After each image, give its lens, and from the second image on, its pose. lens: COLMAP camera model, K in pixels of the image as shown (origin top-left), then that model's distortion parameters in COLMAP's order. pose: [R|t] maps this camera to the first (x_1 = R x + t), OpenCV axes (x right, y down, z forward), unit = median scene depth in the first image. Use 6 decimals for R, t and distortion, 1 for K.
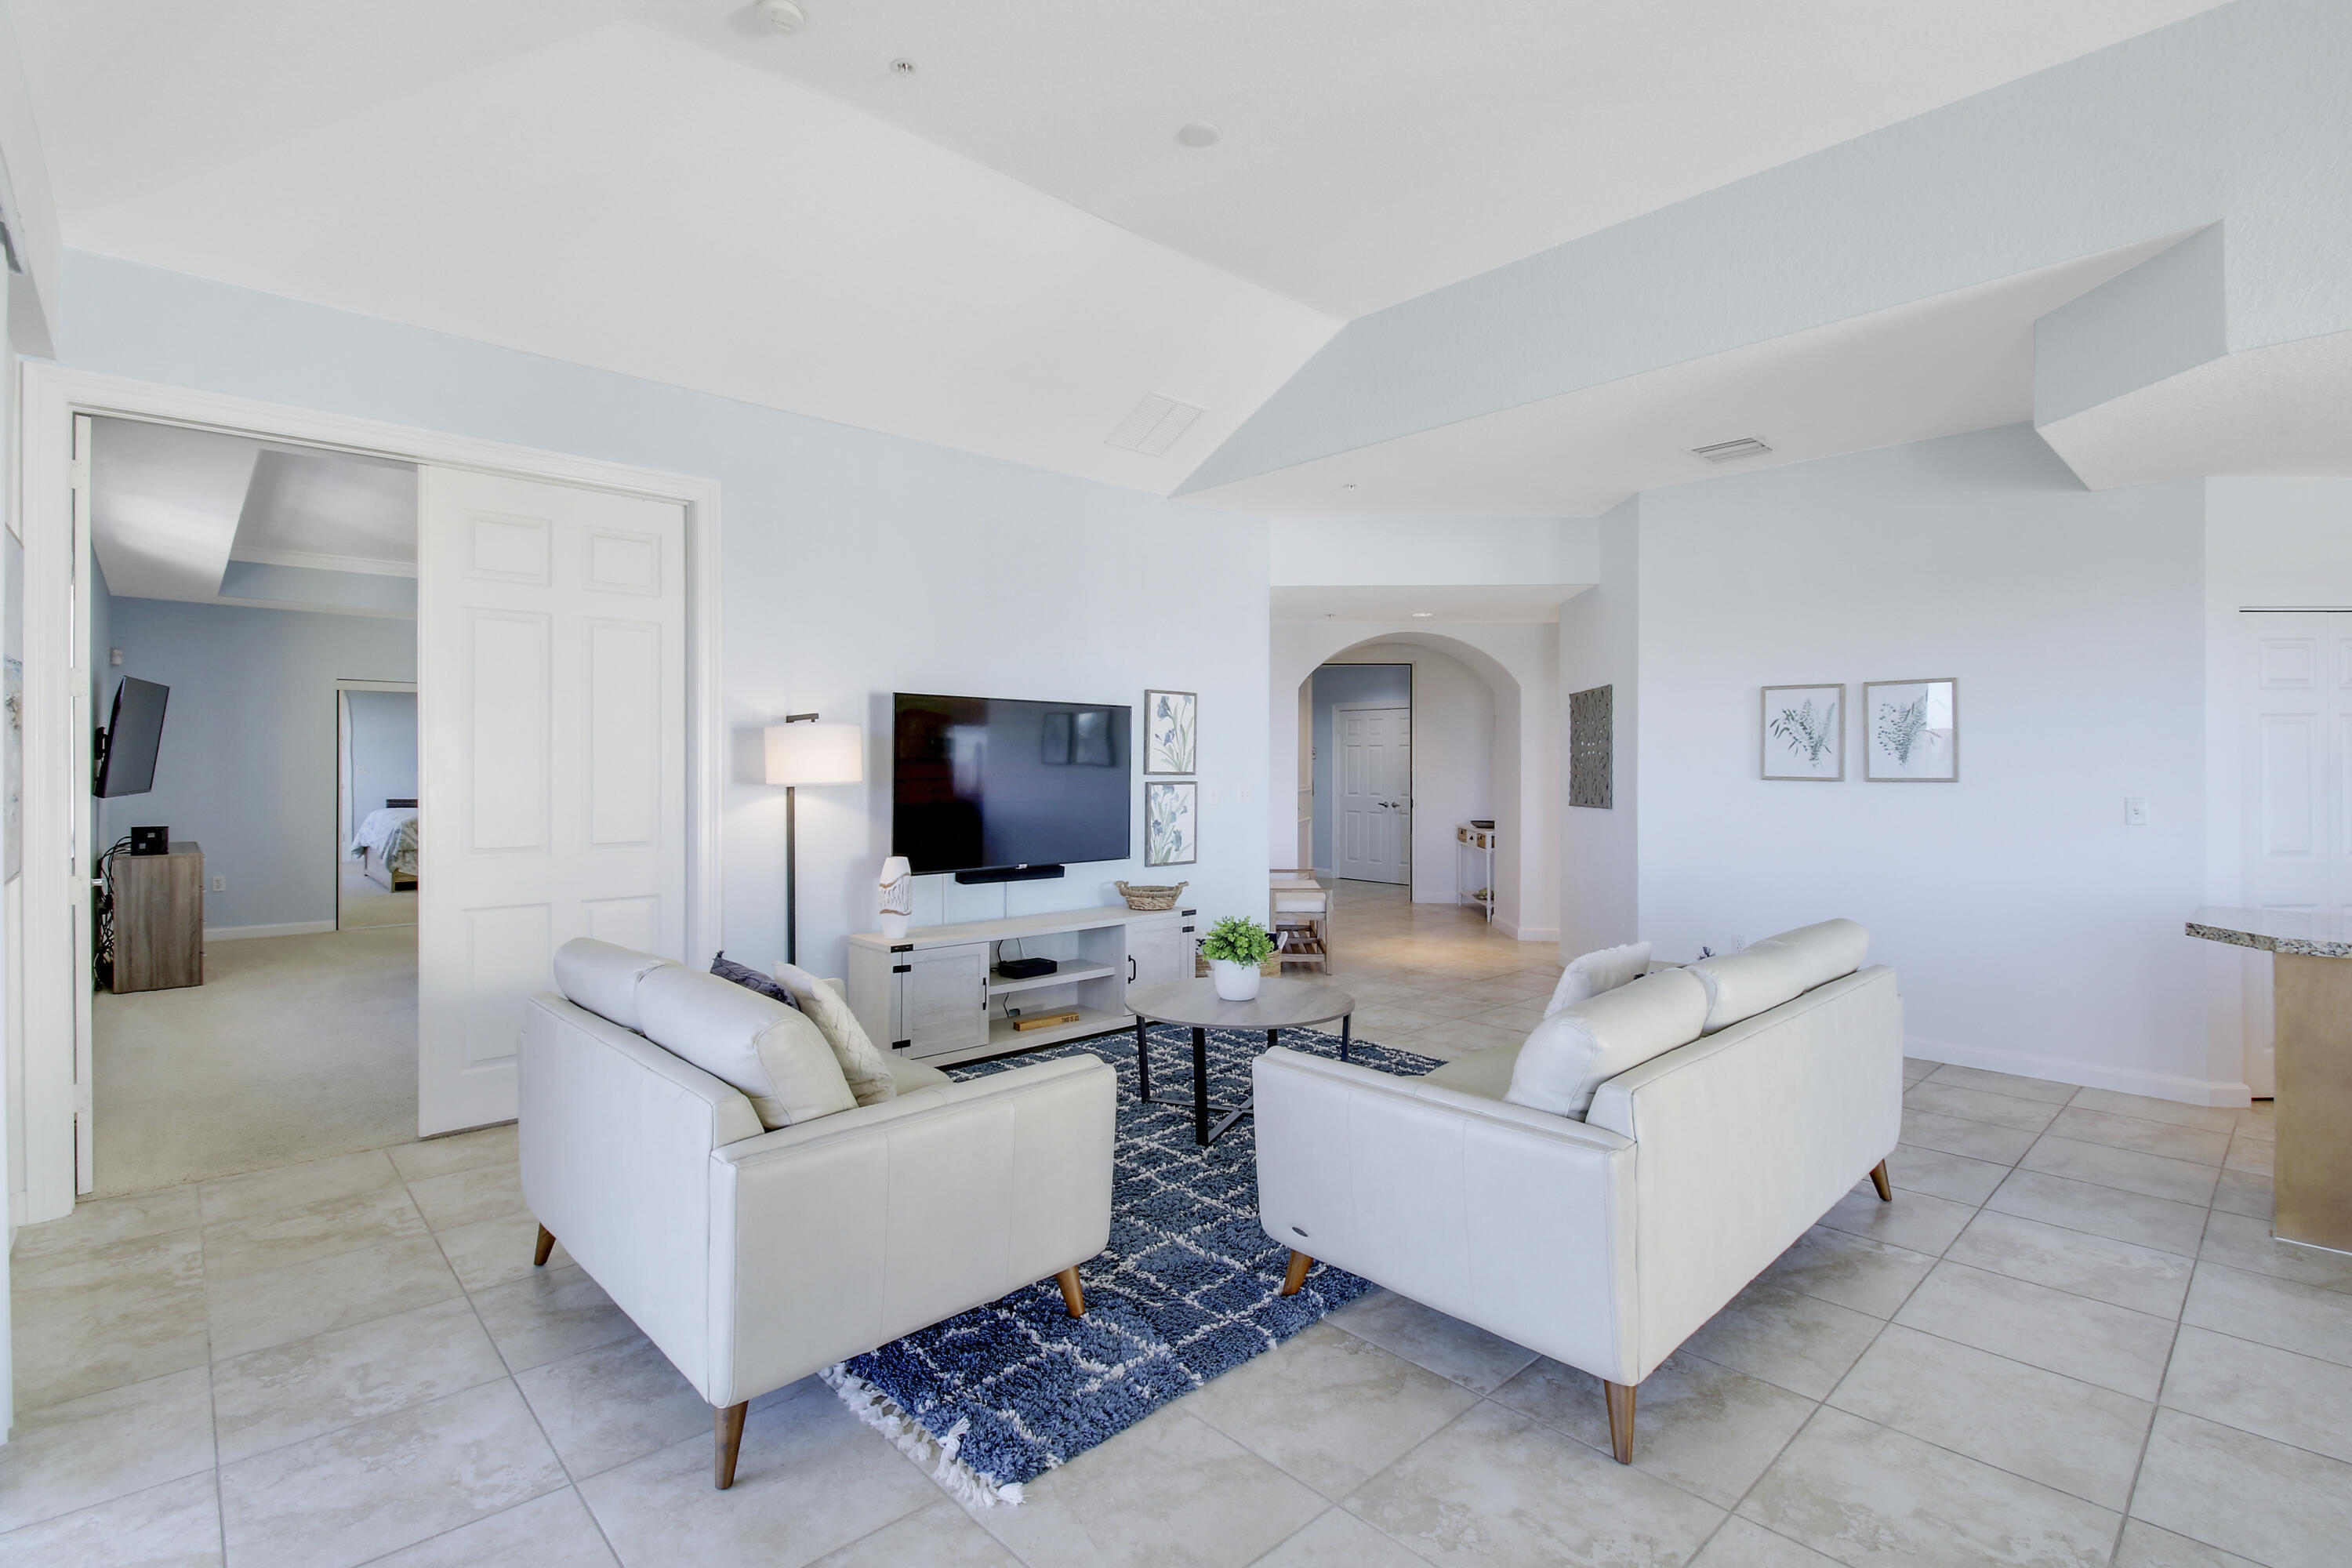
lens RADIAL K [[1096.8, 0, 1174.0], [0, 1096.8, 762.5], [0, 0, 1]] dist [-0.003765, -0.010149]
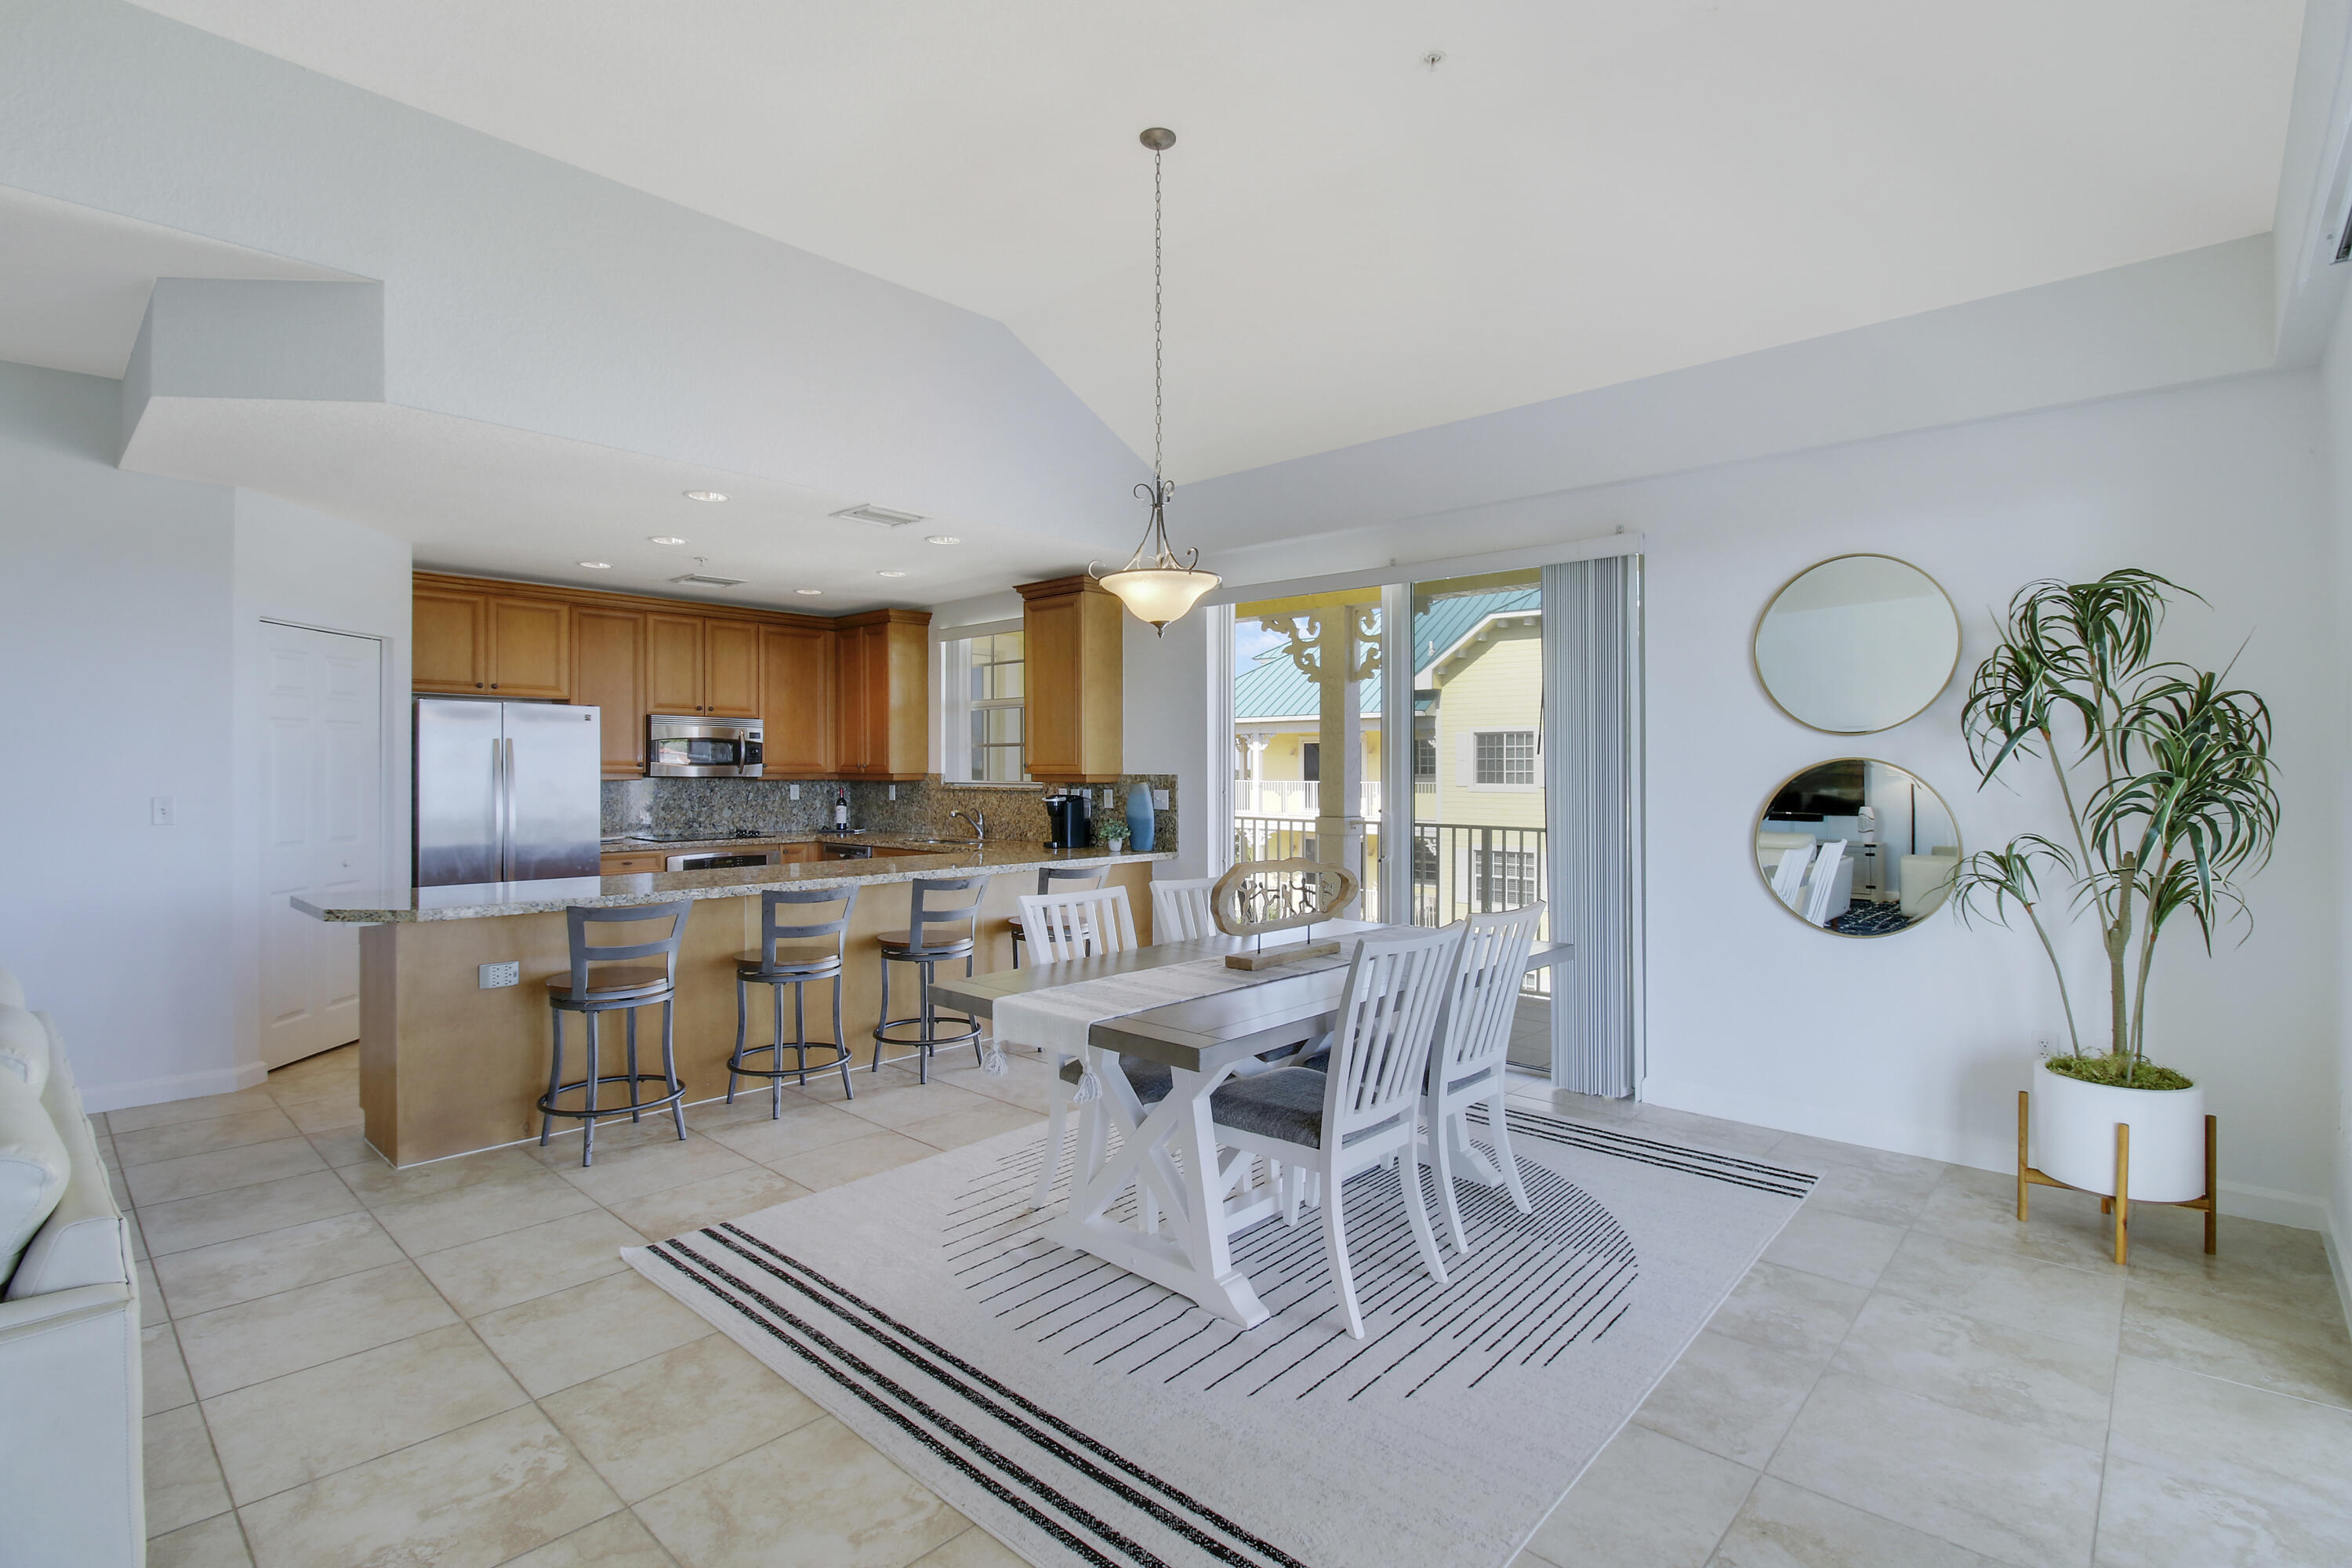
lens RADIAL K [[1096.8, 0, 1188.7], [0, 1096.8, 780.3], [0, 0, 1]] dist [-0.003765, -0.010149]
pose [[-0.086577, -0.011313, 0.996181, -0.156635], [-0.006989, 0.999918, 0.010748, 0.000405], [-0.996221, -0.006032, -0.086649, 0.169567]]
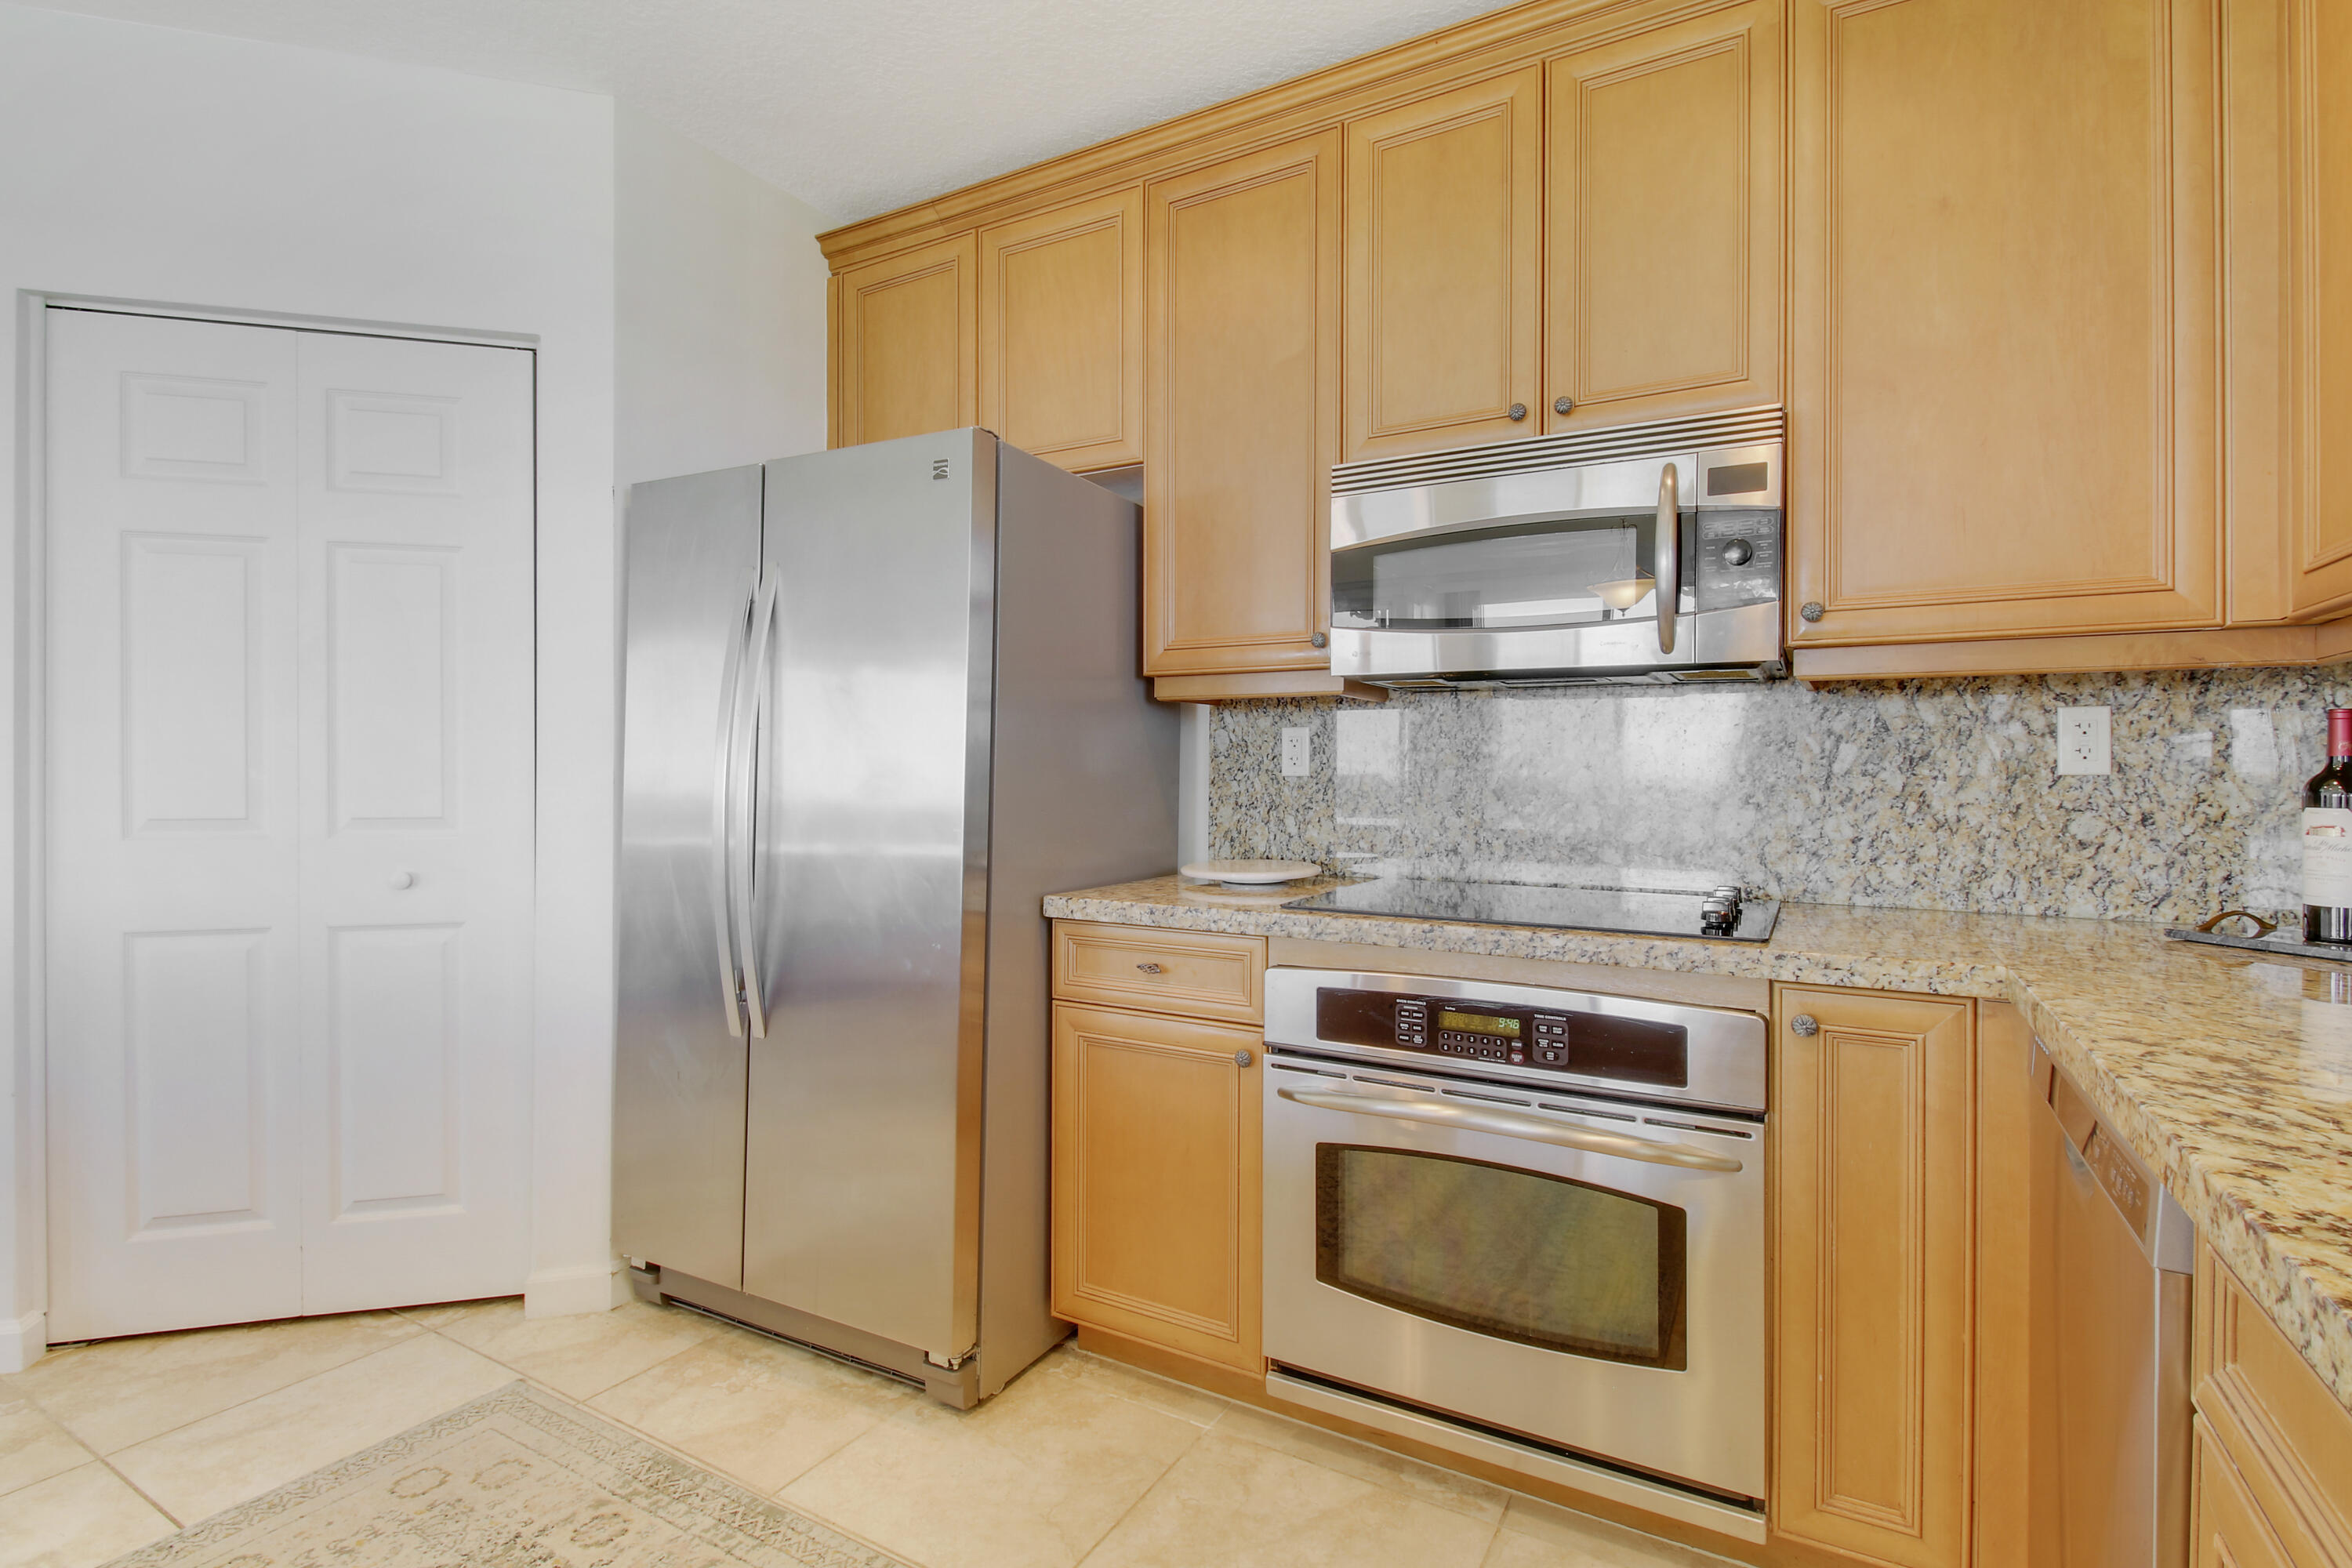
lens RADIAL K [[1096.8, 0, 1179.4], [0, 1096.8, 774.2], [0, 0, 1]] dist [-0.003765, -0.010149]
pose [[0.955169, 0.003725, 0.296037, 1.289995], [-0.006761, 0.999935, 0.009232, 0.054466], [-0.295983, -0.010820, 0.955132, 0.385448]]
